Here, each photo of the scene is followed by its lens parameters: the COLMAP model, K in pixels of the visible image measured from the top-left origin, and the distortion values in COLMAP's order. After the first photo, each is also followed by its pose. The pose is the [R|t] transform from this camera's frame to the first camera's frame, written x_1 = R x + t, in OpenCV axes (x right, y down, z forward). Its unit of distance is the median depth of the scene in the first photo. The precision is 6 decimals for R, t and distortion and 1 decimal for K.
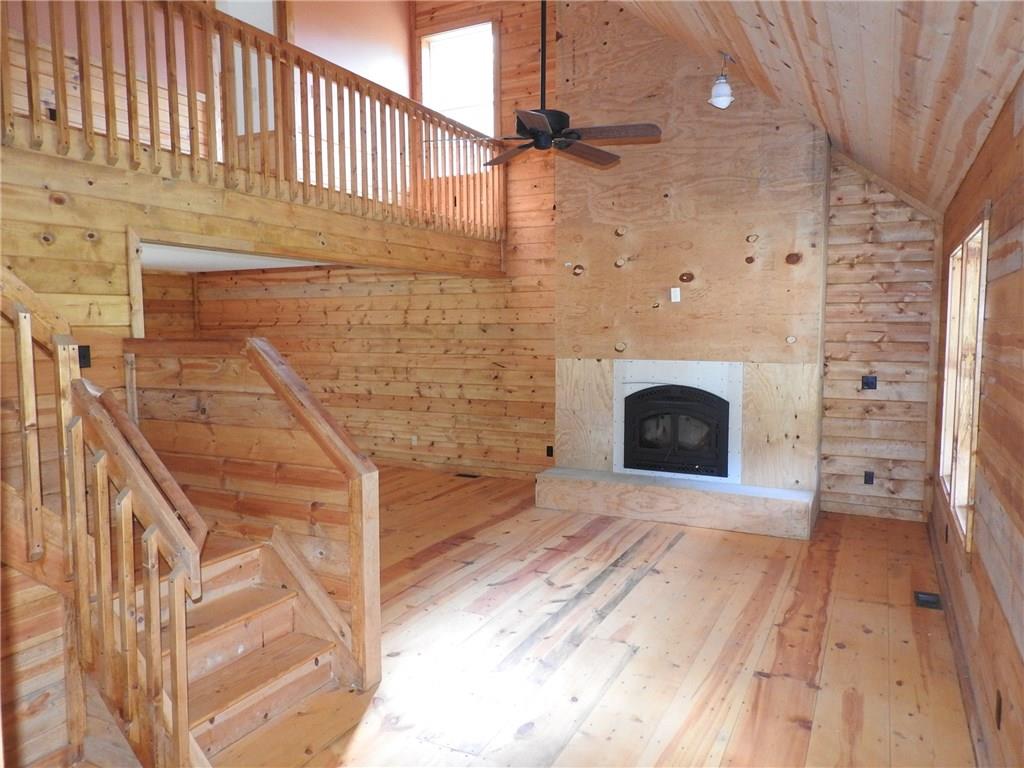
lens RADIAL K [[728.6, 0, 511.5], [0, 728.6, 385.4], [0, 0, 1]] dist [0.011019, -0.004924]
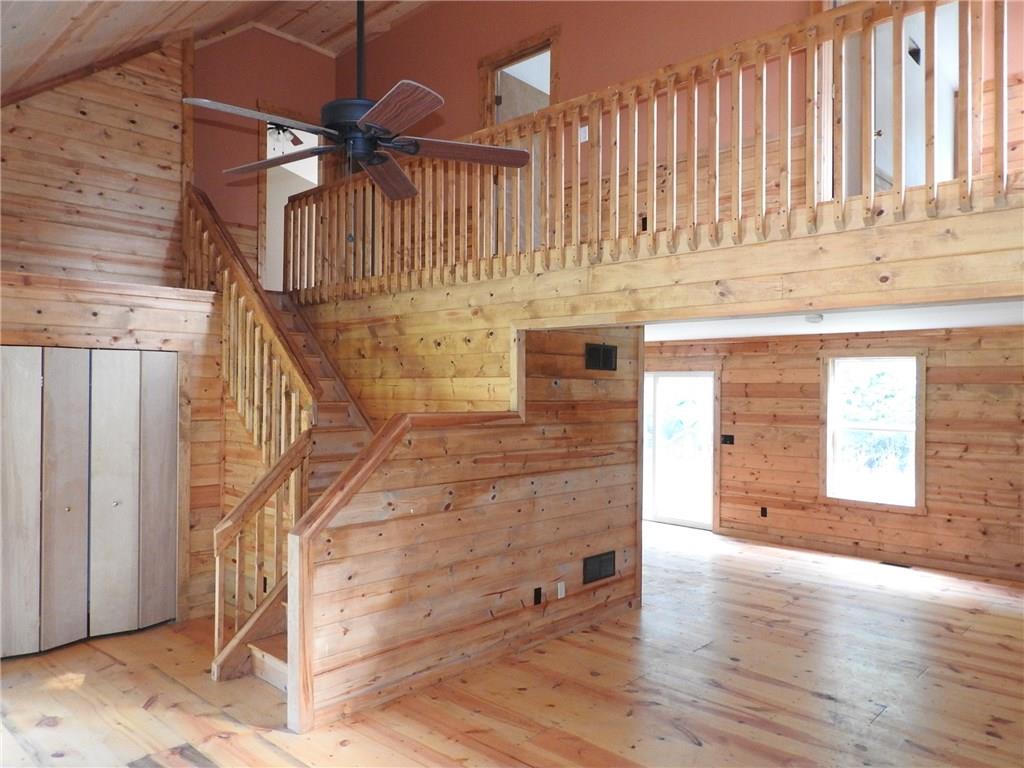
lens RADIAL K [[728.6, 0, 514.1], [0, 728.6, 381.8], [0, 0, 1]] dist [0.011019, -0.004924]
pose [[-0.277258, -0.007950, -0.960763, 0.576852], [-0.086394, 0.996121, 0.016689, -0.117236], [0.956903, 0.087631, -0.276869, 1.169667]]
